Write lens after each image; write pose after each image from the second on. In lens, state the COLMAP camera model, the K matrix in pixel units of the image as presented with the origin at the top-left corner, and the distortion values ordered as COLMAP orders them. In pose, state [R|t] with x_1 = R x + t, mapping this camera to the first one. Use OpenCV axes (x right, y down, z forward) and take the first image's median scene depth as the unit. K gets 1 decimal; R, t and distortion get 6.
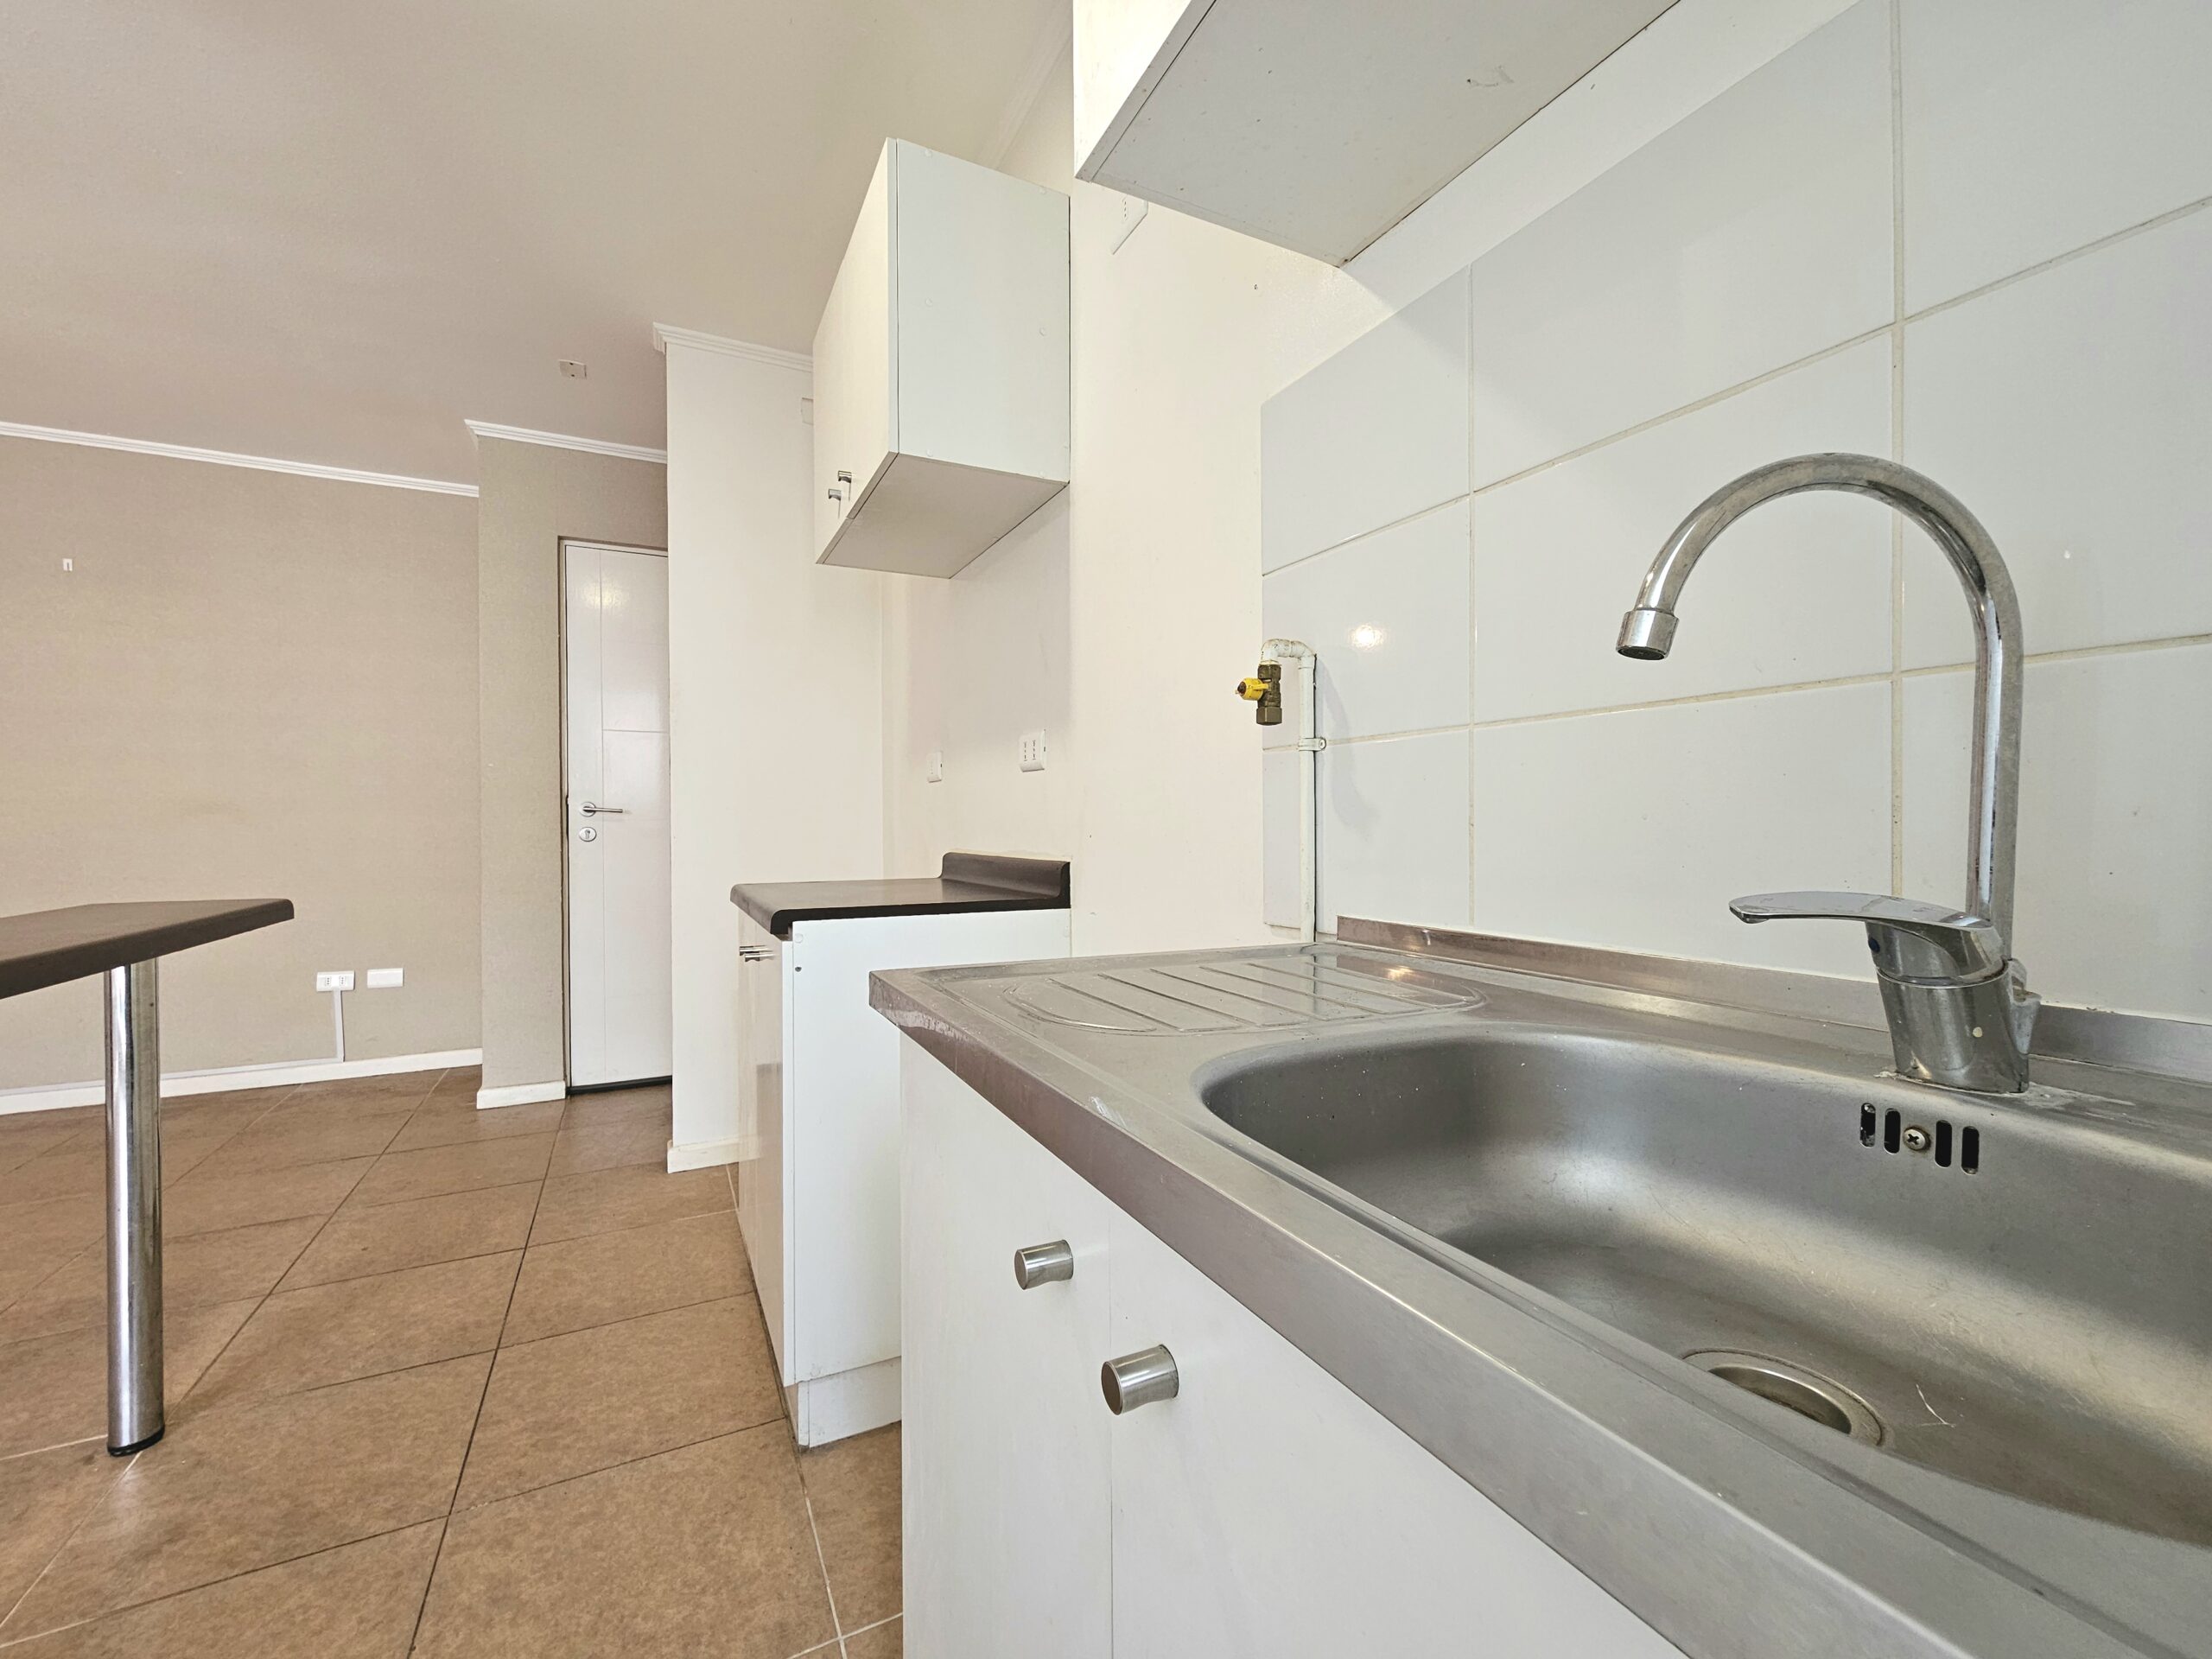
lens RADIAL K [[914.7, 0, 1106.0], [0, 914.7, 829.5], [0, 0, 1]] dist [0.000755, 0.000174]
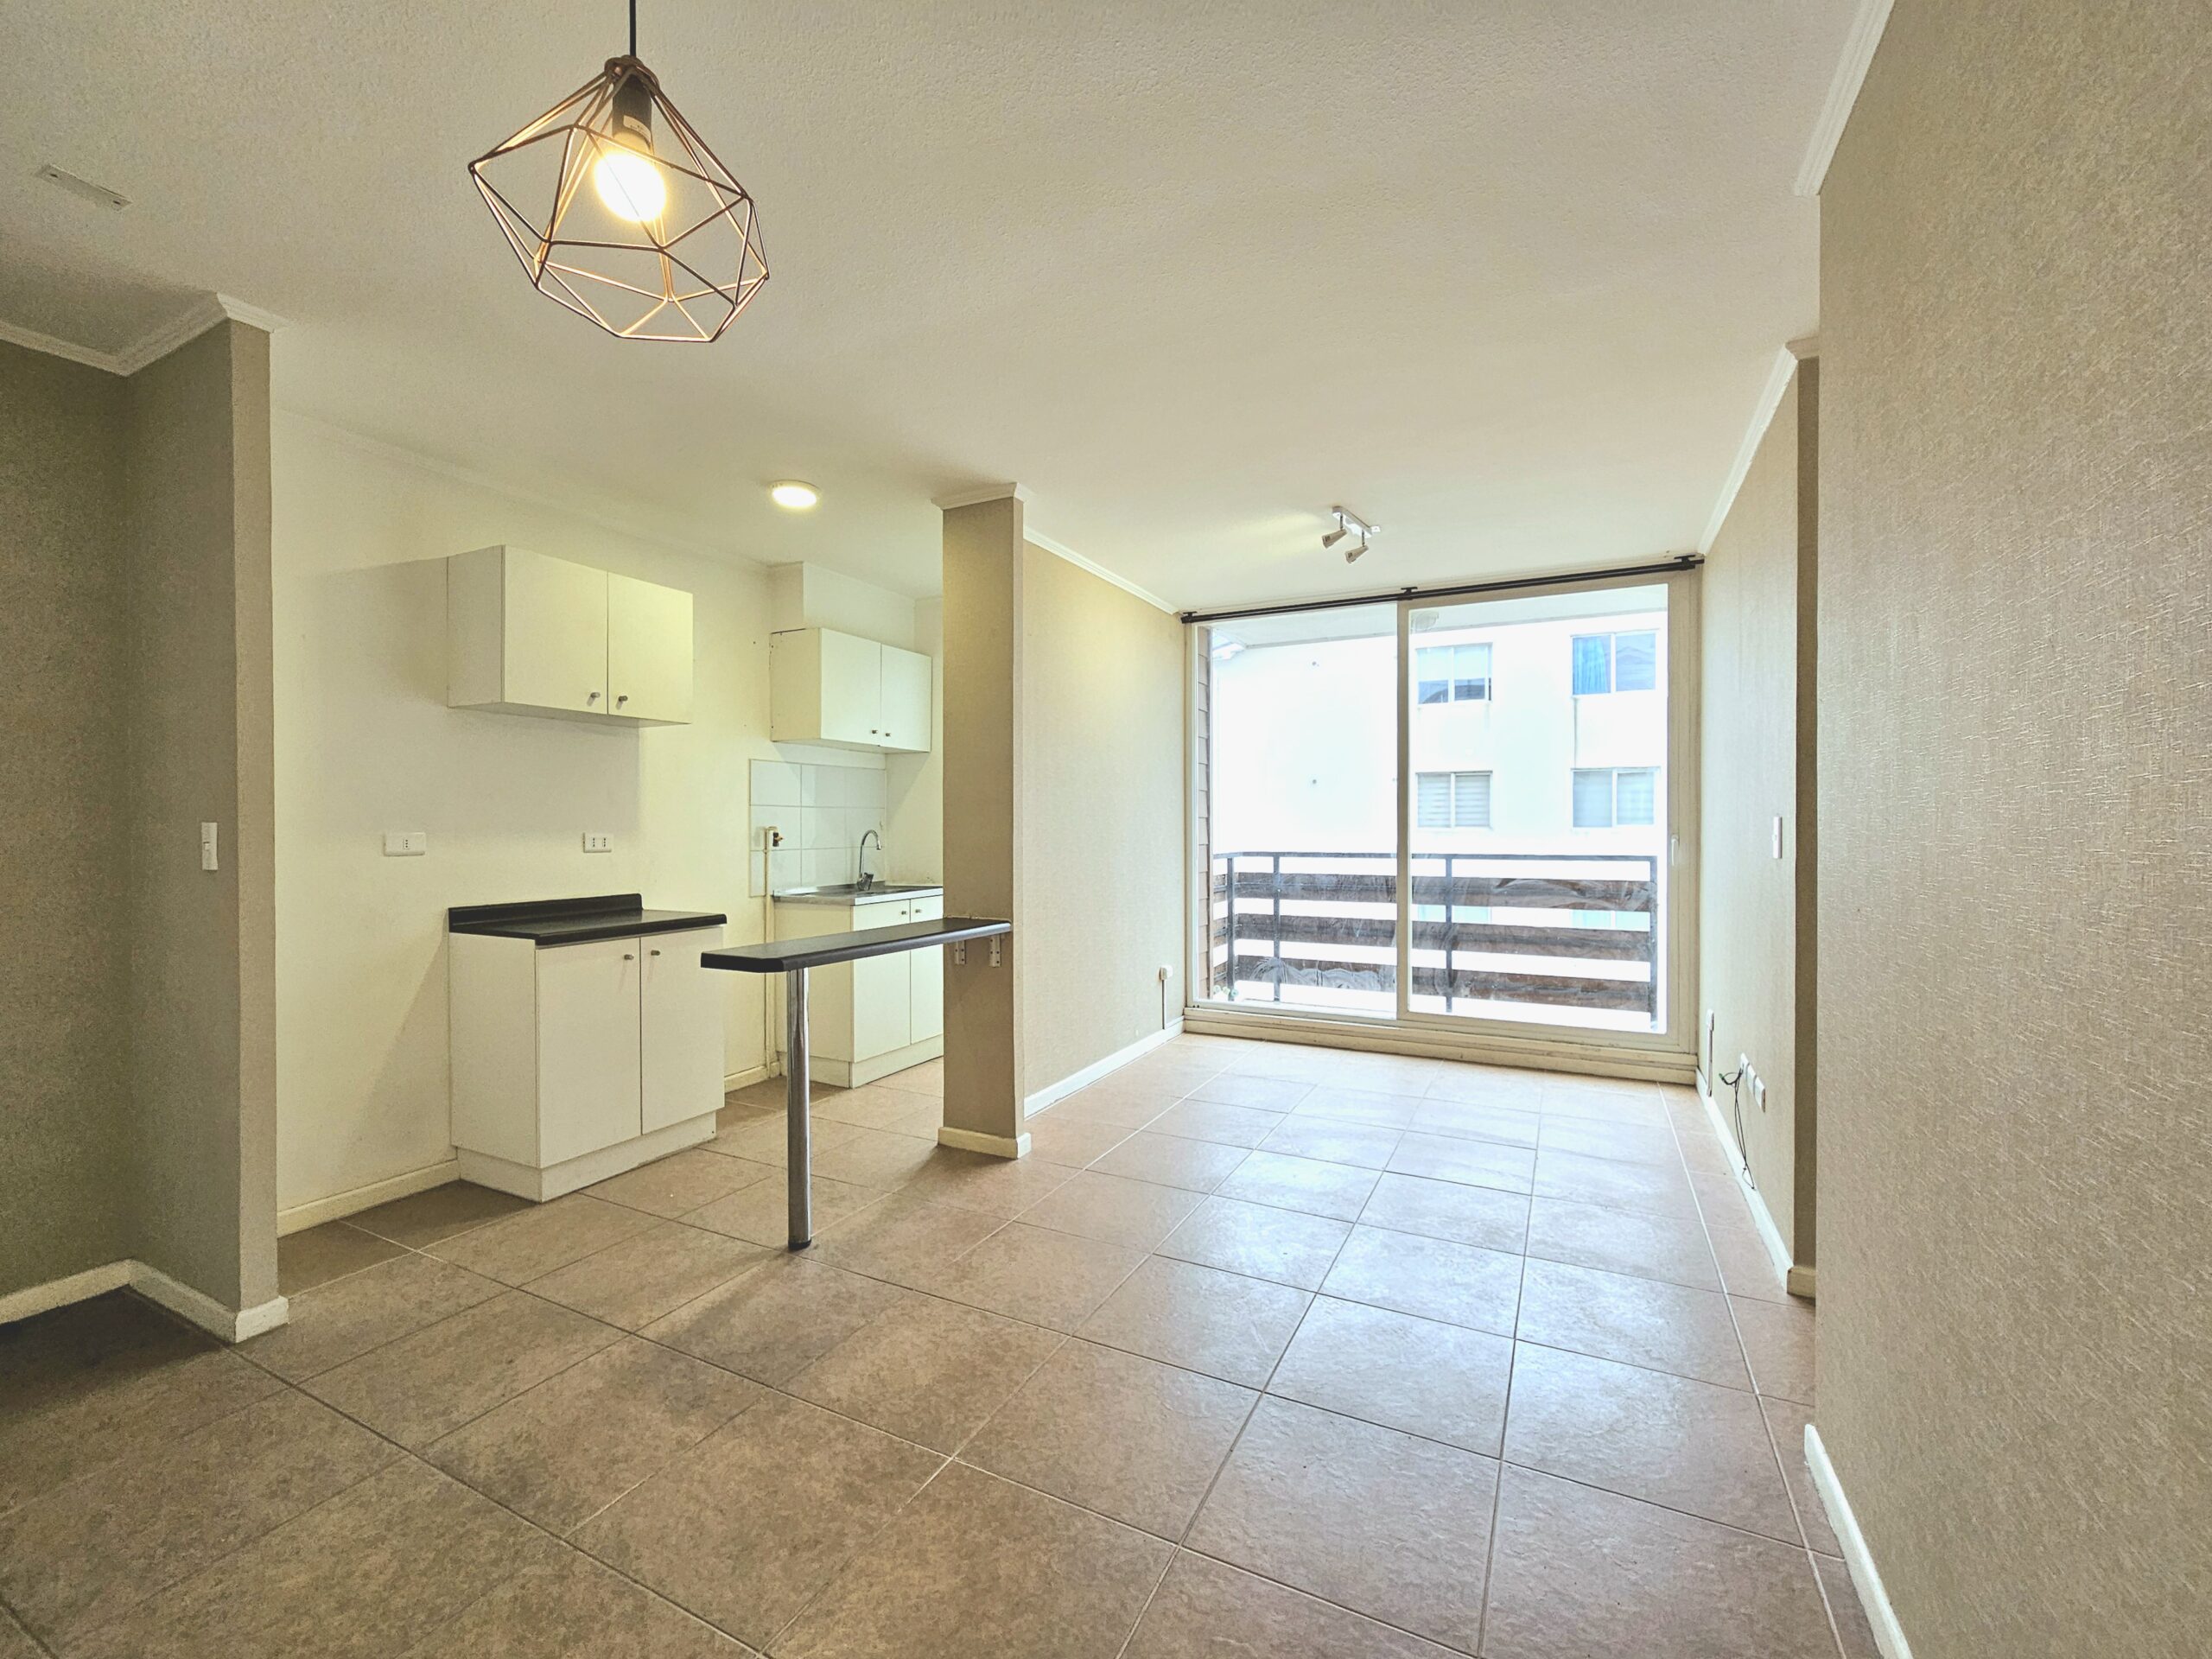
lens RADIAL K [[946.2, 0, 1106.0], [0, 946.2, 829.5], [0, 0, 1]] dist [0.000157, -0.000036]
pose [[-0.595869, -0.002748, 0.803077, -2.128142], [0.009894, 0.999893, 0.010762, -0.109997], [-0.803021, 0.014358, -0.595778, 1.182635]]
